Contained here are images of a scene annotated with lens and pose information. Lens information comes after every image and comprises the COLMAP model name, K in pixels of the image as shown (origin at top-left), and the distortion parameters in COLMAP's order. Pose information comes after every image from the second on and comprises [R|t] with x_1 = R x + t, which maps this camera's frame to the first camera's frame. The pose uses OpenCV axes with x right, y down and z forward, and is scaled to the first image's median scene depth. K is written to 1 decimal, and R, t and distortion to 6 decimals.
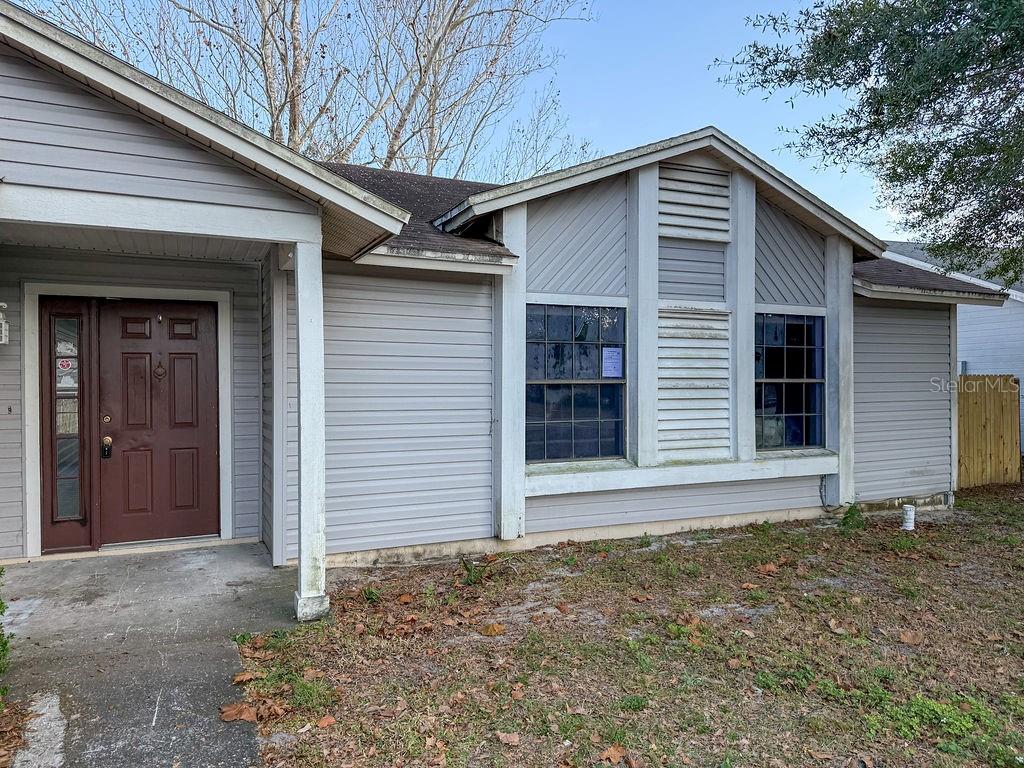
lens RADIAL K [[722.7, 0, 512.0], [0, 722.7, 384.0], [0, 0, 1]] dist [0.077696, -0.083299]
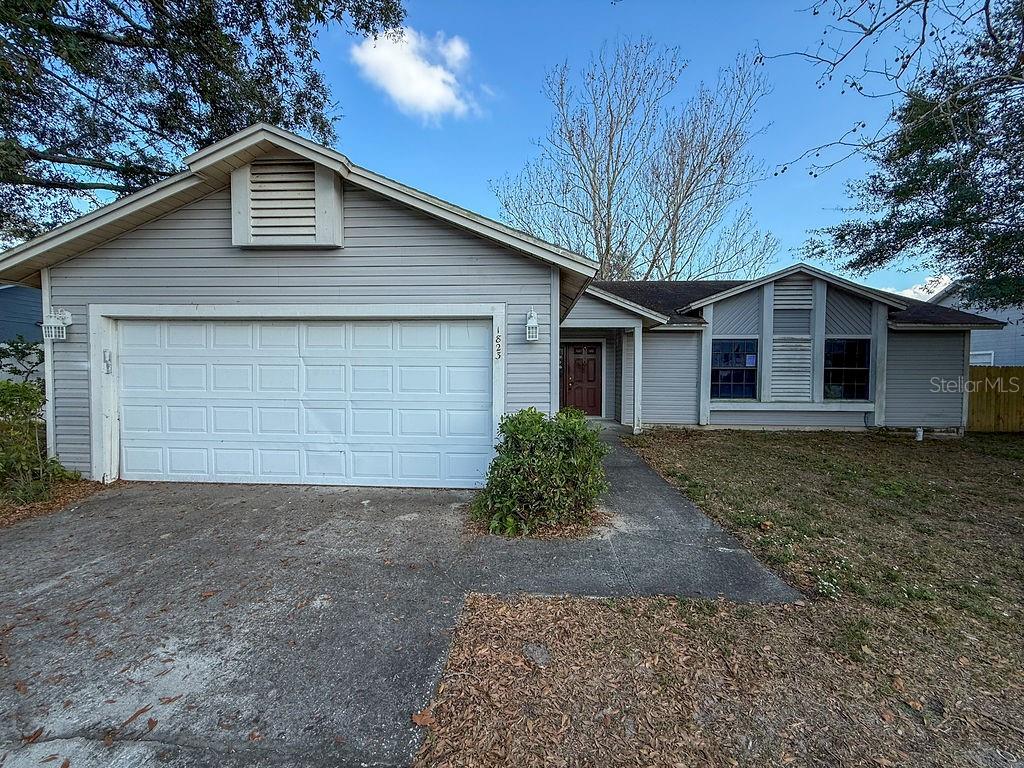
lens RADIAL K [[410.0, 0, 512.0], [0, 410.0, 384.0], [0, 0, 1]] dist [0.013212, -0.005343]
pose [[0.888817, 0.022370, -0.457715, 0.054602], [-0.008303, 0.999430, 0.032721, 0.010573], [0.458187, -0.025283, 0.888496, -0.636873]]
